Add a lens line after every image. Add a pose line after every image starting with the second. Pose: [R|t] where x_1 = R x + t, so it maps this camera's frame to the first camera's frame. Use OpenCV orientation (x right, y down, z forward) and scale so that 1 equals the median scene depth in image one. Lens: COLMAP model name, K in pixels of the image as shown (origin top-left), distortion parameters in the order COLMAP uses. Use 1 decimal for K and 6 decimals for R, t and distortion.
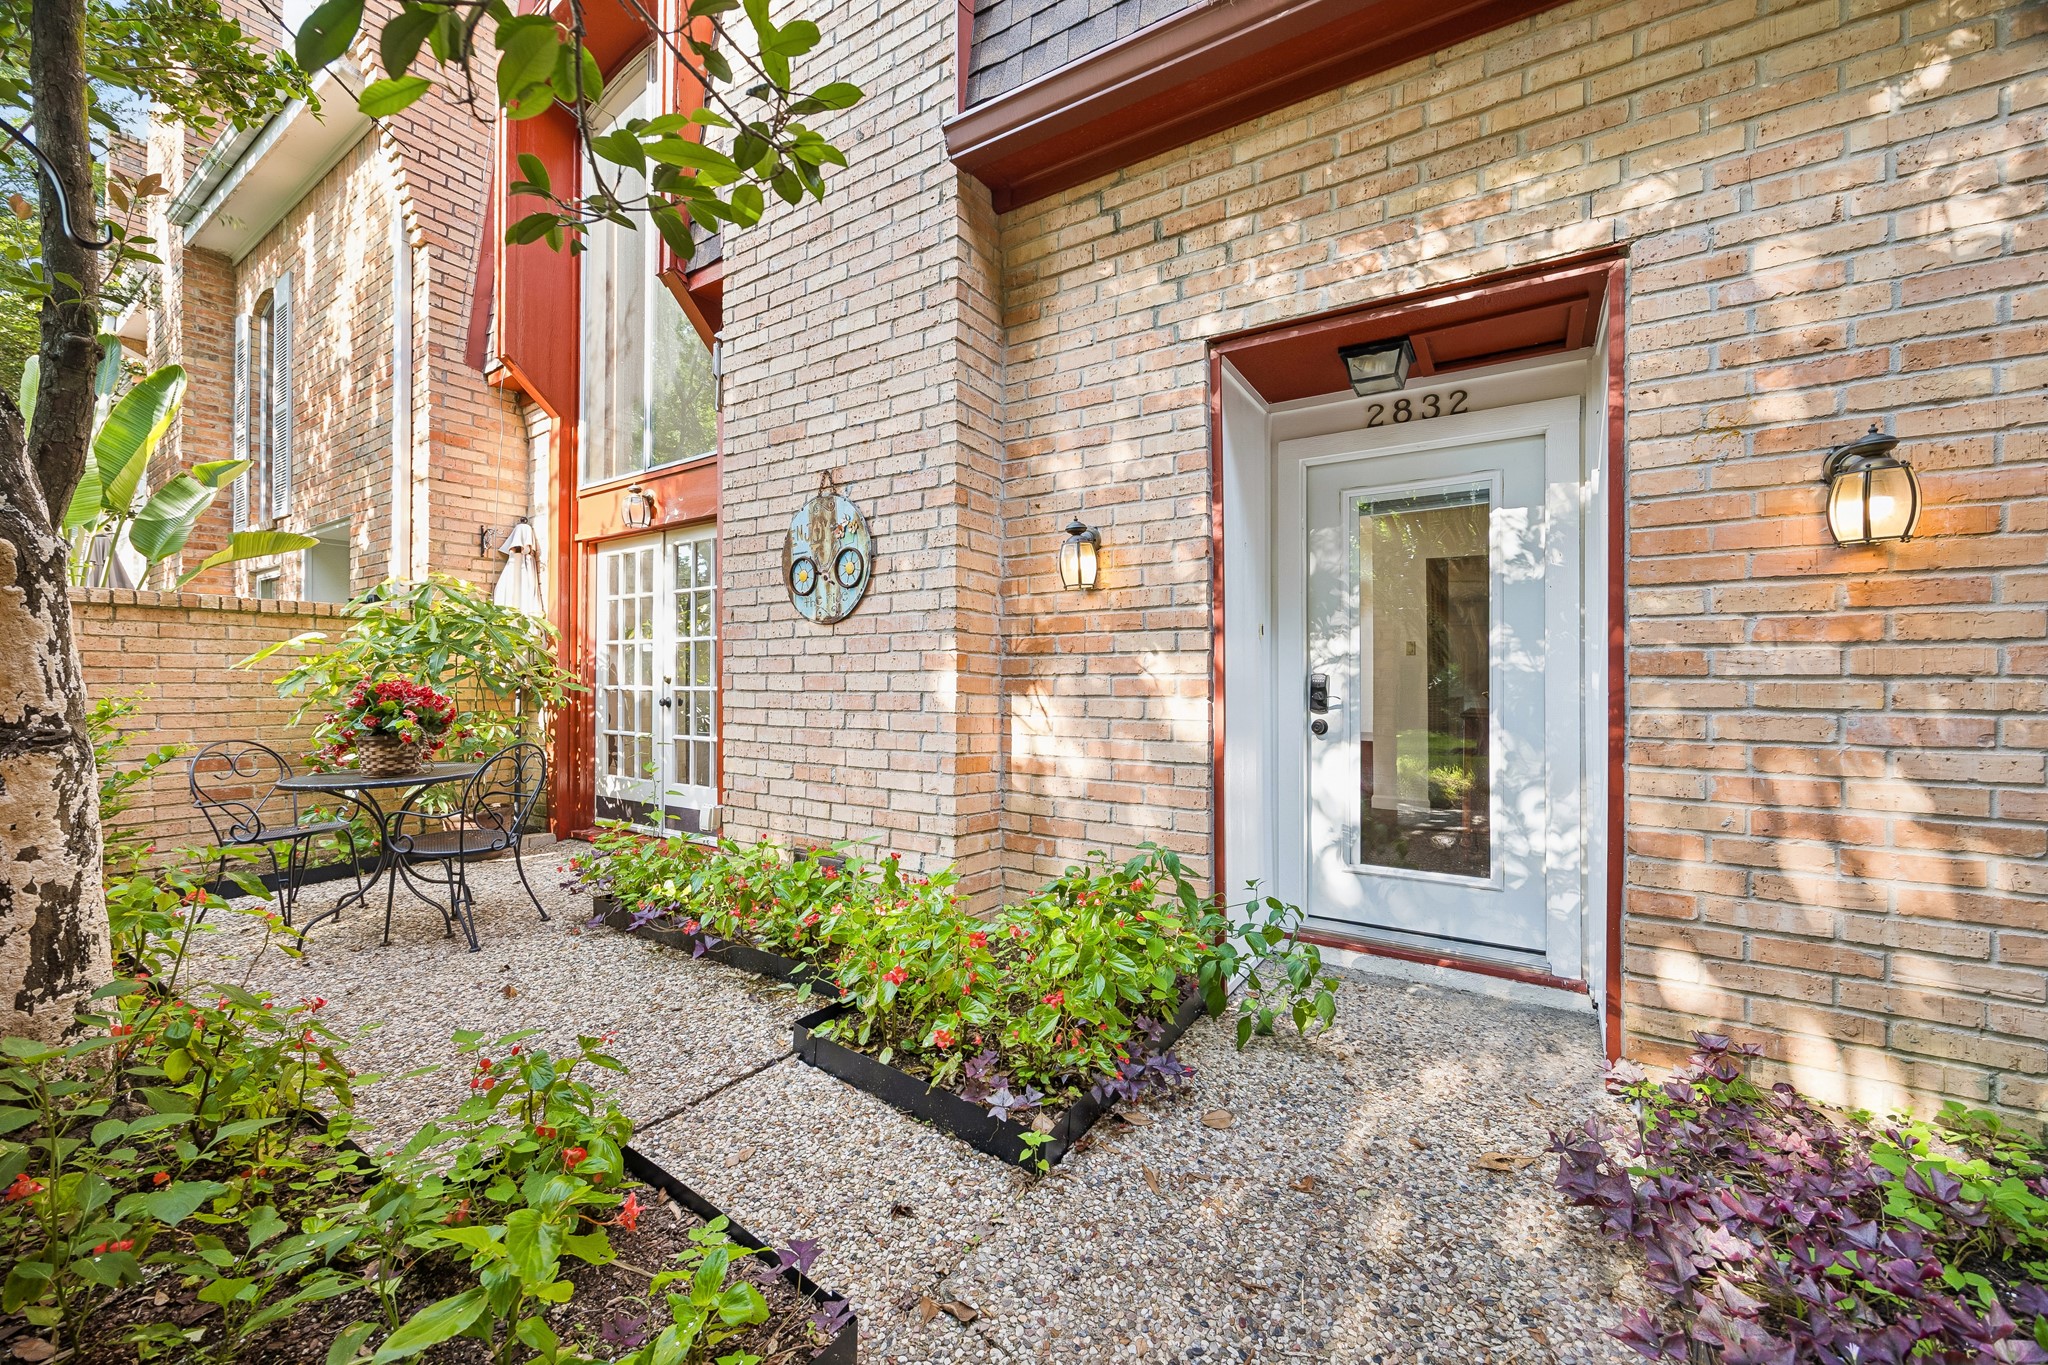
lens RADIAL K [[802.5, 0, 1028.6], [0, 802.5, 679.9], [0, 0, 1]] dist [0.000978, 0.000021]
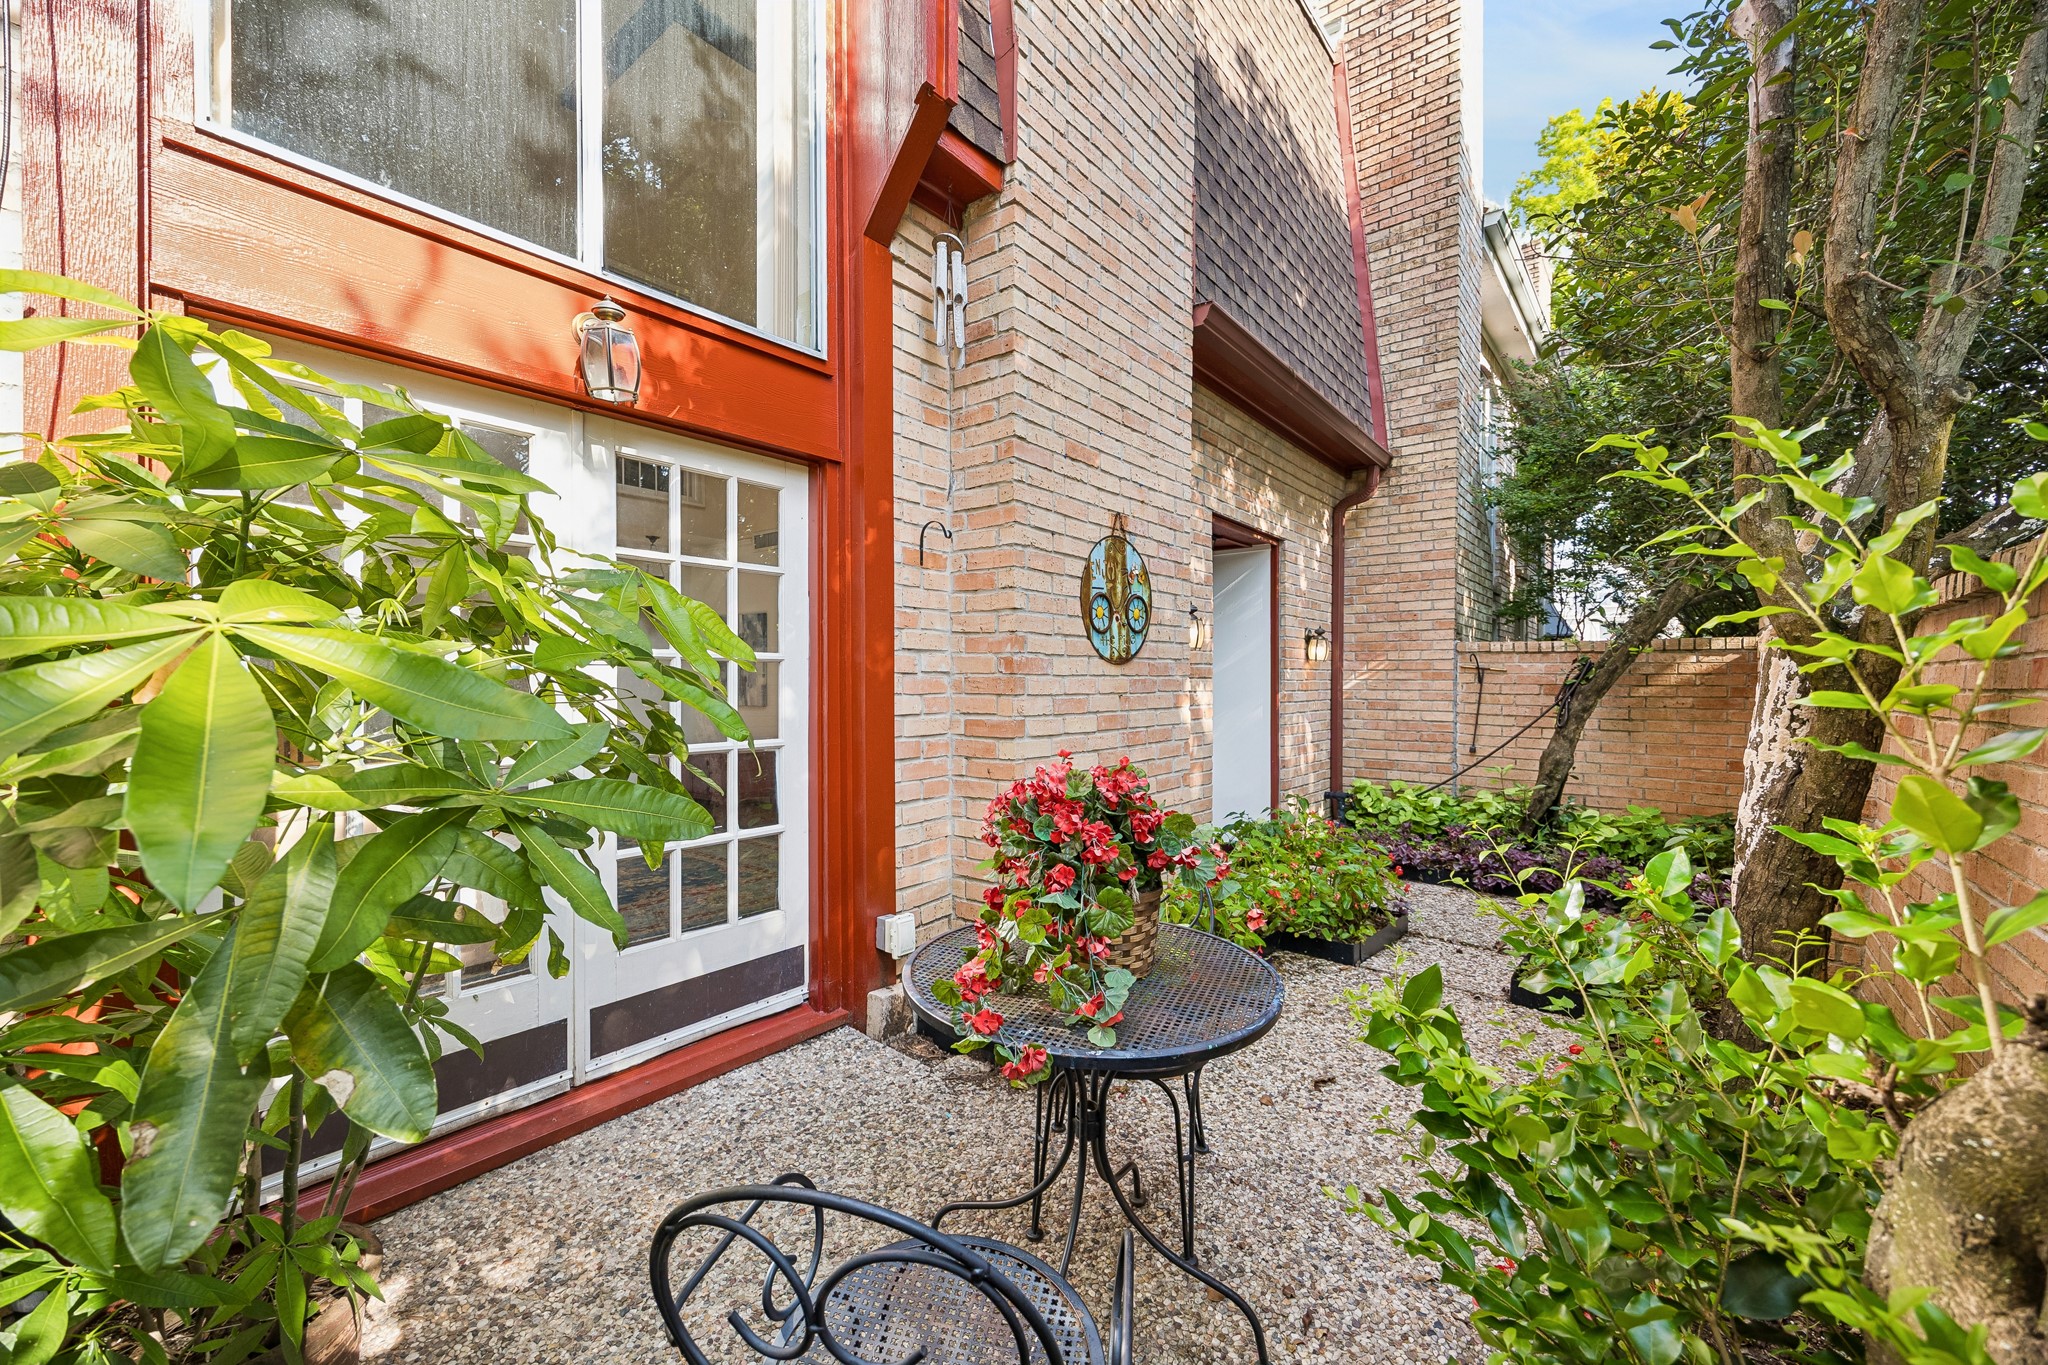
lens RADIAL K [[777.5, 0, 1038.2], [0, 777.5, 682.0], [0, 0, 1]] dist [-0.000573, -0.000016]
pose [[0.088282, -0.006584, 0.996074, -0.843061], [-0.006475, 0.999953, 0.007184, -0.035765], [-0.996075, -0.007084, 0.088235, 0.683366]]
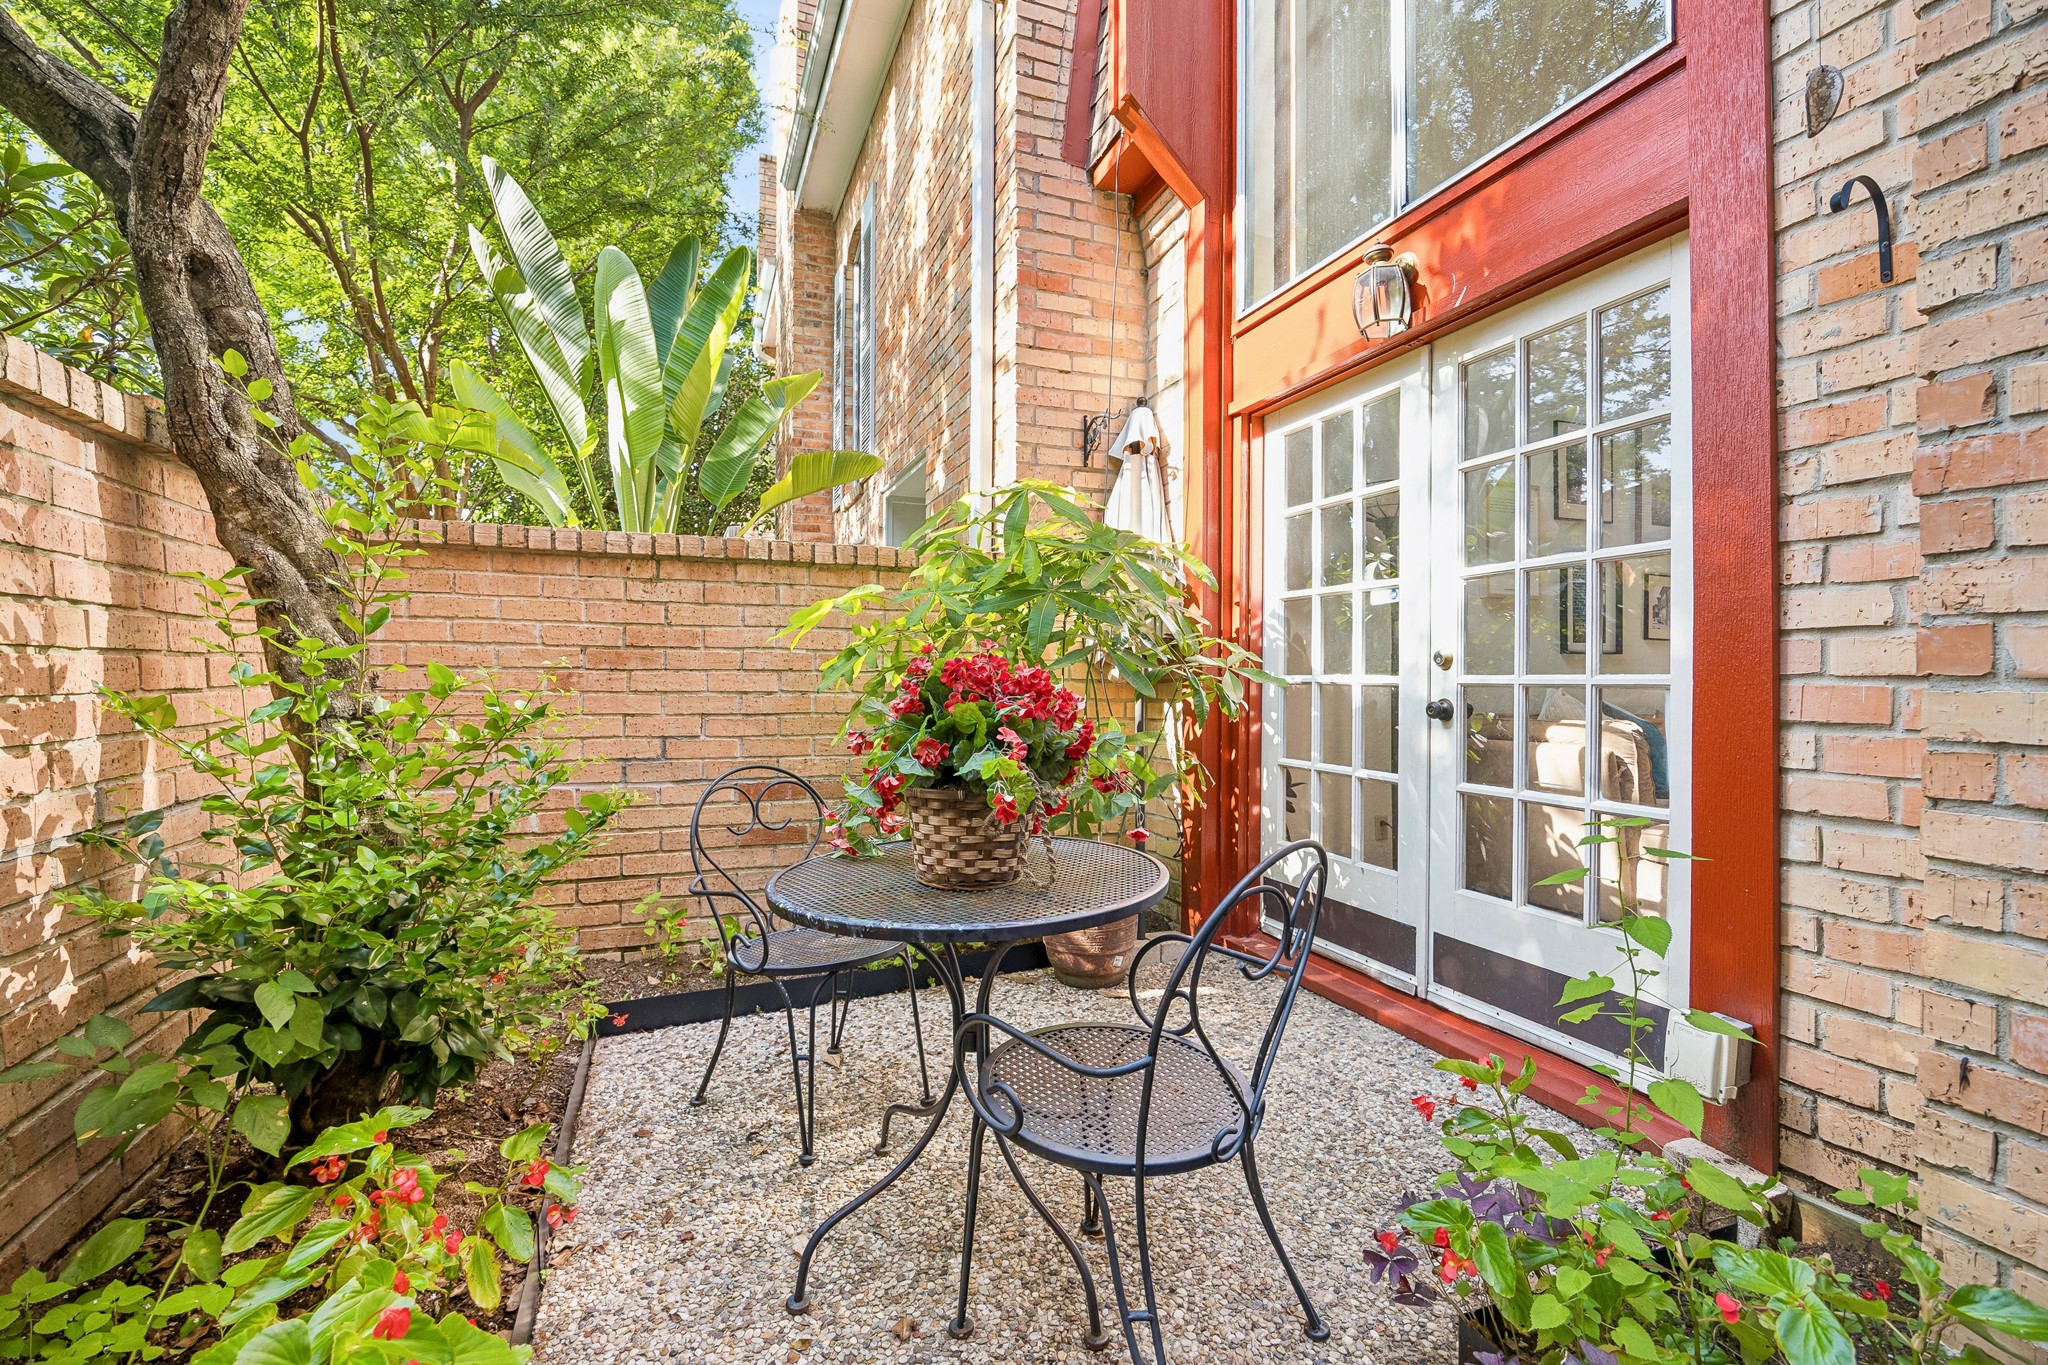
lens RADIAL K [[897.3, 0, 1036.0], [0, 897.3, 660.6], [0, 0, 1]] dist [-0.002304, -0.000044]
pose [[0.828017, -0.011859, -0.560577, -0.343770], [0.000888, 0.999803, -0.019839, 0.009292], [0.560702, 0.015930, 0.827864, 0.431359]]
